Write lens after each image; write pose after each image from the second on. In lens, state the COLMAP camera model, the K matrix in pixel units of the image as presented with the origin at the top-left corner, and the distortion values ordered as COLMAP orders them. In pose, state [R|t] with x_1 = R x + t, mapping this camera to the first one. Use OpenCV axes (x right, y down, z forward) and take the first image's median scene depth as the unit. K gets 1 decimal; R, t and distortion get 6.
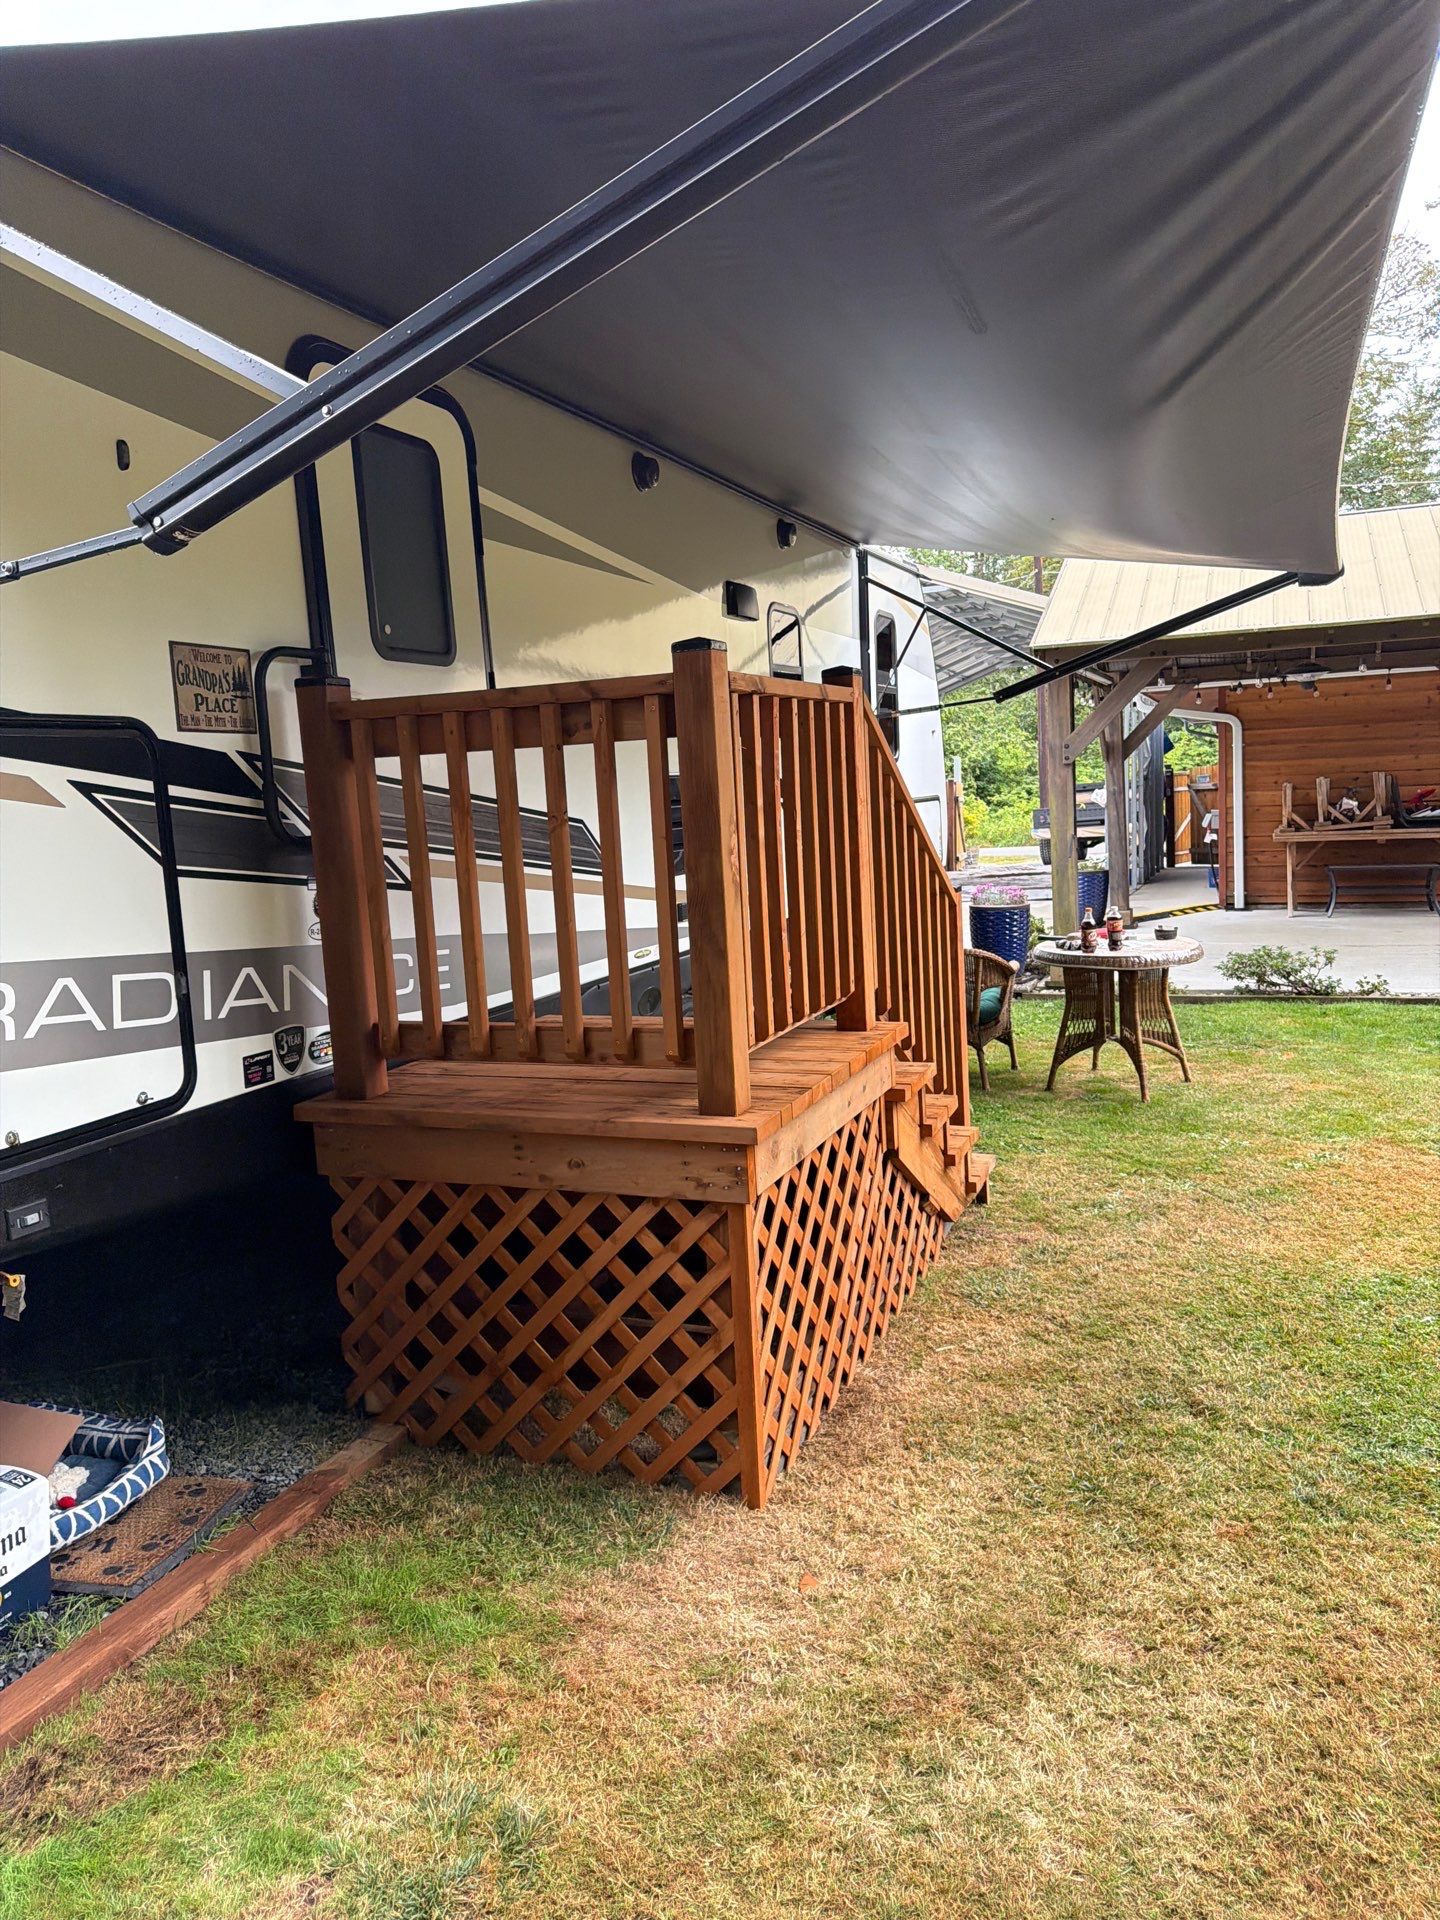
lens RADIAL K [[1342.1, 0, 724.4], [0, 1342.1, 938.7], [0, 0, 1]] dist [0.129425, -0.208636]
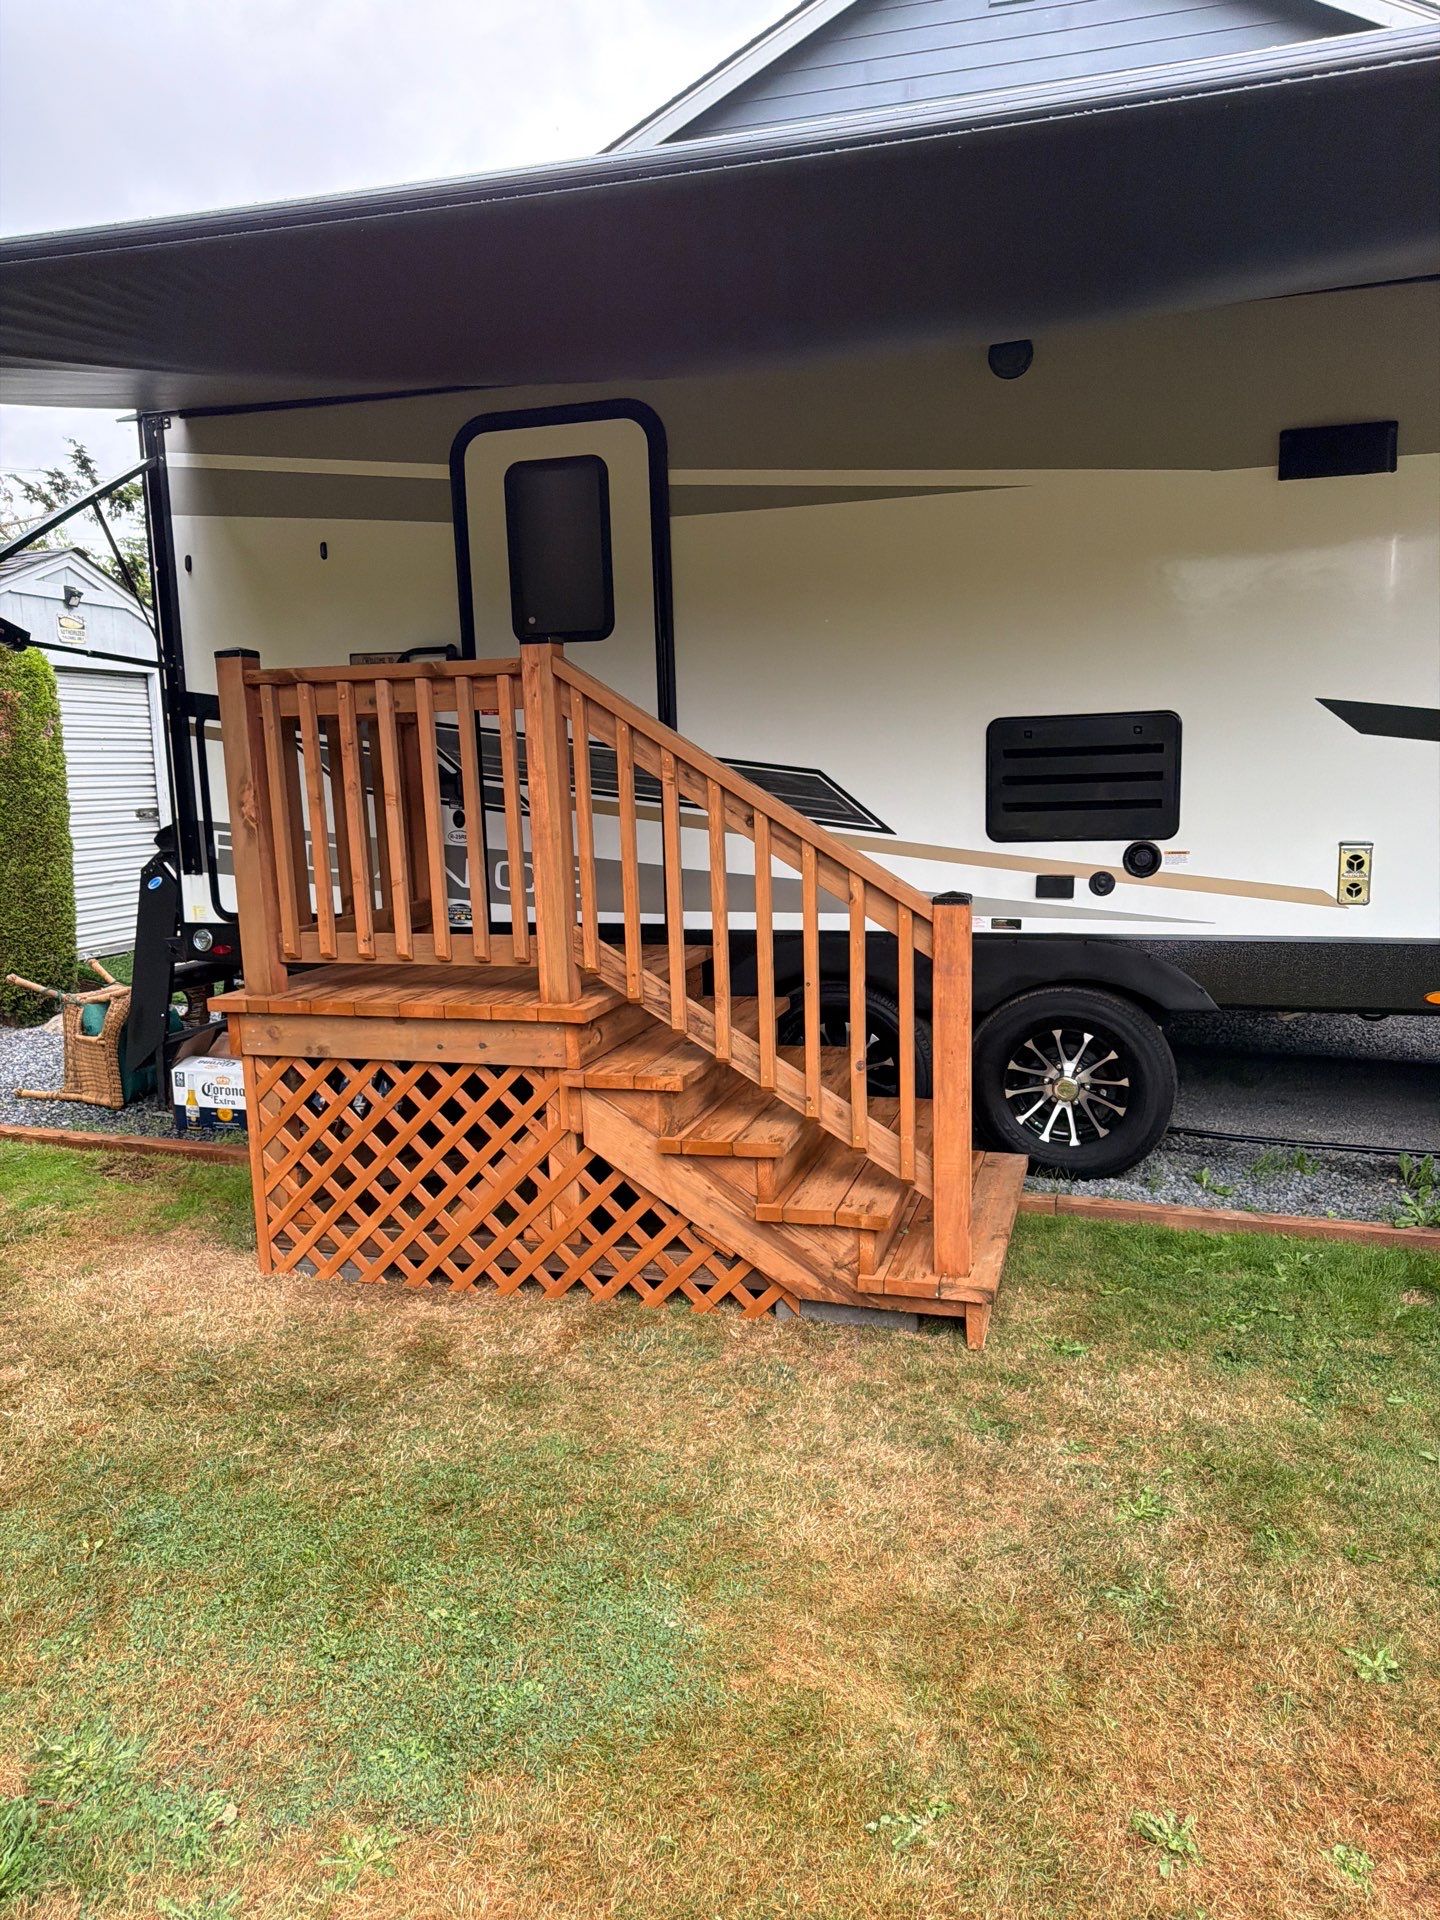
lens RADIAL K [[1338.7, 0, 720.0], [0, 1338.7, 960.0], [0, 0, 1]] dist [0.097476, -0.135427]
pose [[0.109851, 0.203843, -0.972821, 1.297135], [-0.092827, 0.976571, 0.194146, -0.200192], [0.989604, 0.068977, 0.126199, 1.187368]]
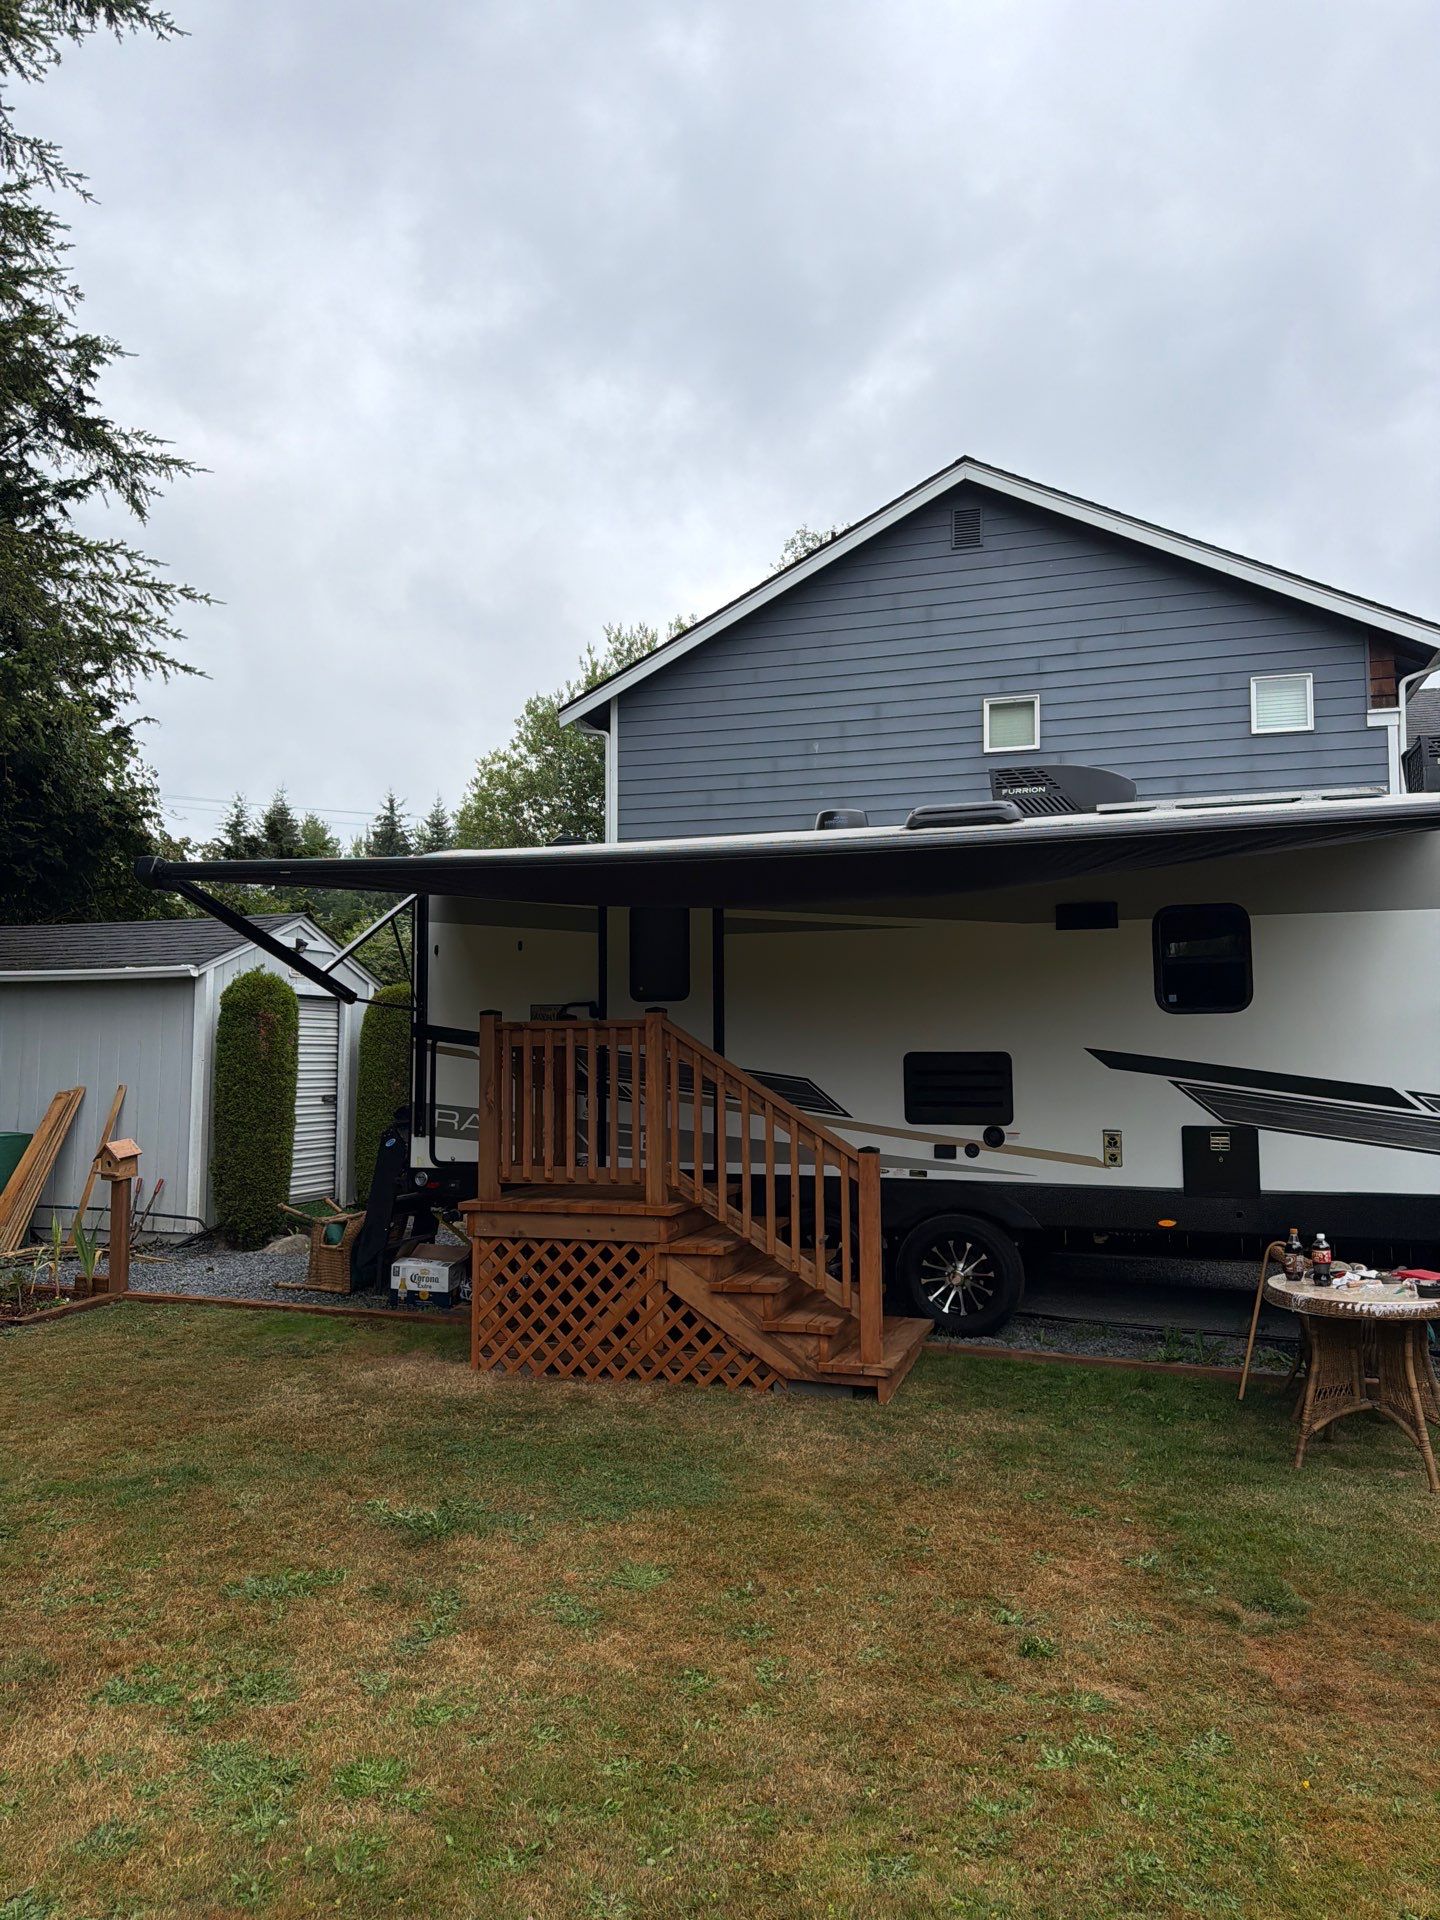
lens RADIAL K [[1342.1, 0, 724.4], [0, 1342.1, 938.7], [0, 0, 1]] dist [0.129425, -0.208636]
pose [[0.083900, -0.025948, -0.996136, 2.307437], [-0.112080, 0.993072, -0.035308, -0.280267], [0.990151, 0.114610, 0.080411, 1.083815]]
